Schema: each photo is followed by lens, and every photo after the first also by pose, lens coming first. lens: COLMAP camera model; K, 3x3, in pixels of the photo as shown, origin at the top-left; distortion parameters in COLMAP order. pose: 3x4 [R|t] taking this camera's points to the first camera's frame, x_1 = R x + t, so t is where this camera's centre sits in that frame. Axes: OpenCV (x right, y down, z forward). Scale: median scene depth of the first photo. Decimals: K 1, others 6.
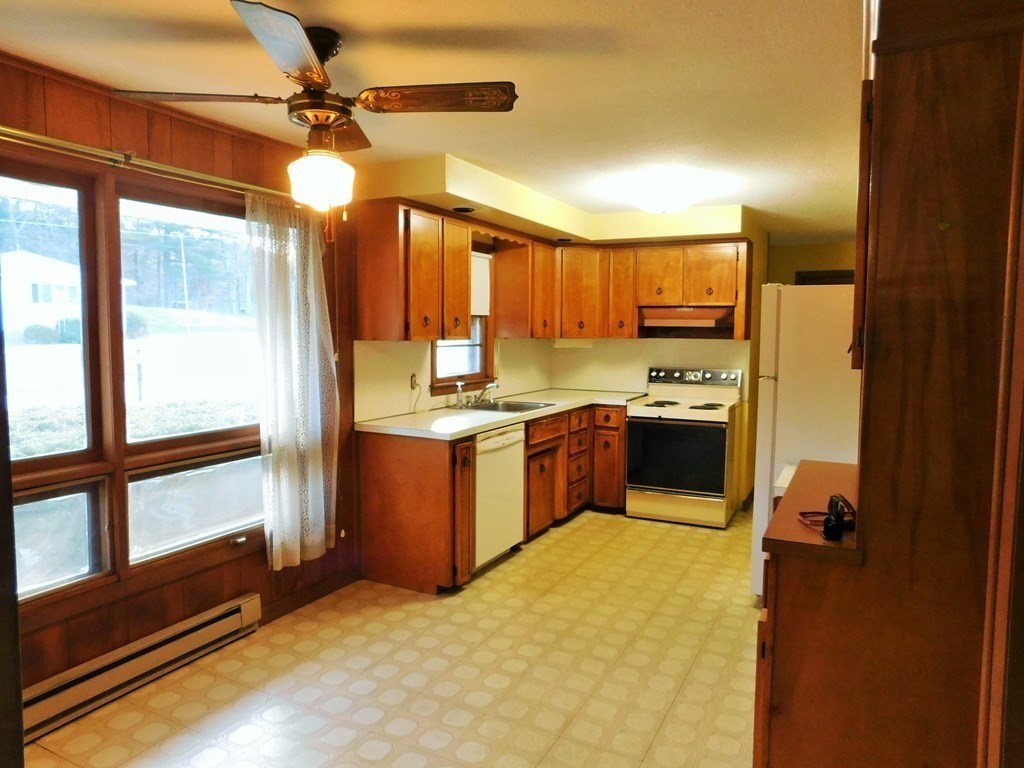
lens RADIAL K [[677.7, 0, 512.8], [0, 677.7, 385.4], [0, 0, 1]] dist [-0.055945, 0.040744]
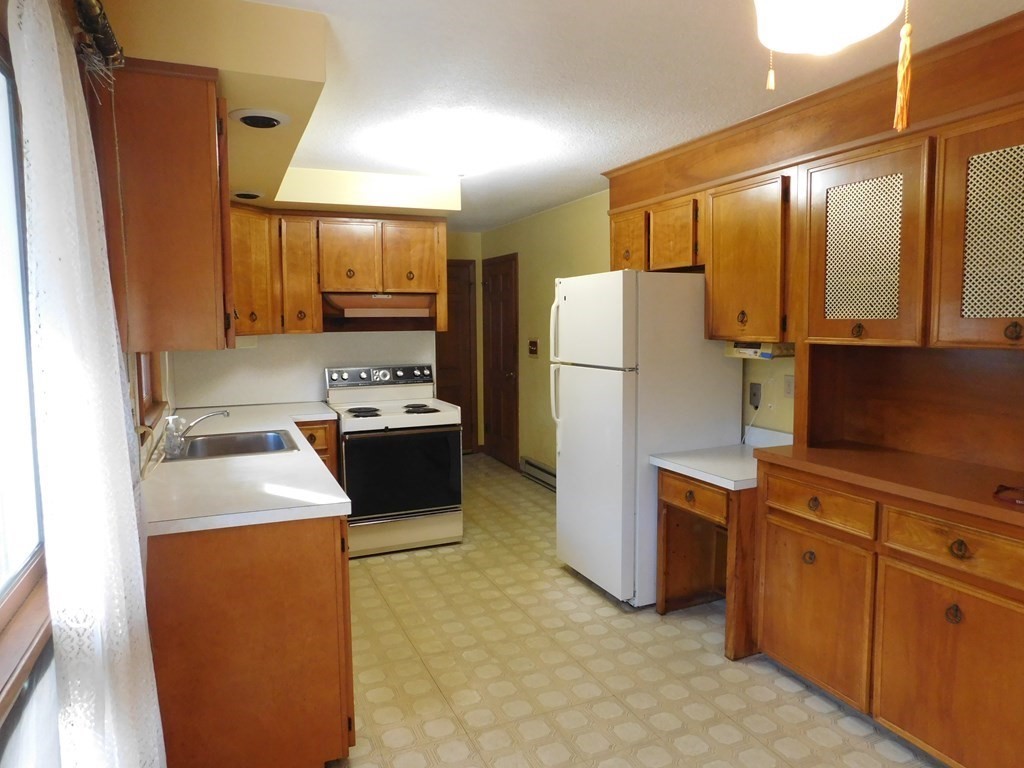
lens RADIAL K [[677.7, 0, 512.8], [0, 677.7, 379.1], [0, 0, 1]] dist [-0.055945, 0.040744]
pose [[0.633030, -0.080213, 0.769960, -0.326506], [0.077404, 0.996191, 0.040143, -0.034565], [-0.770248, 0.034186, 0.636828, 0.378013]]
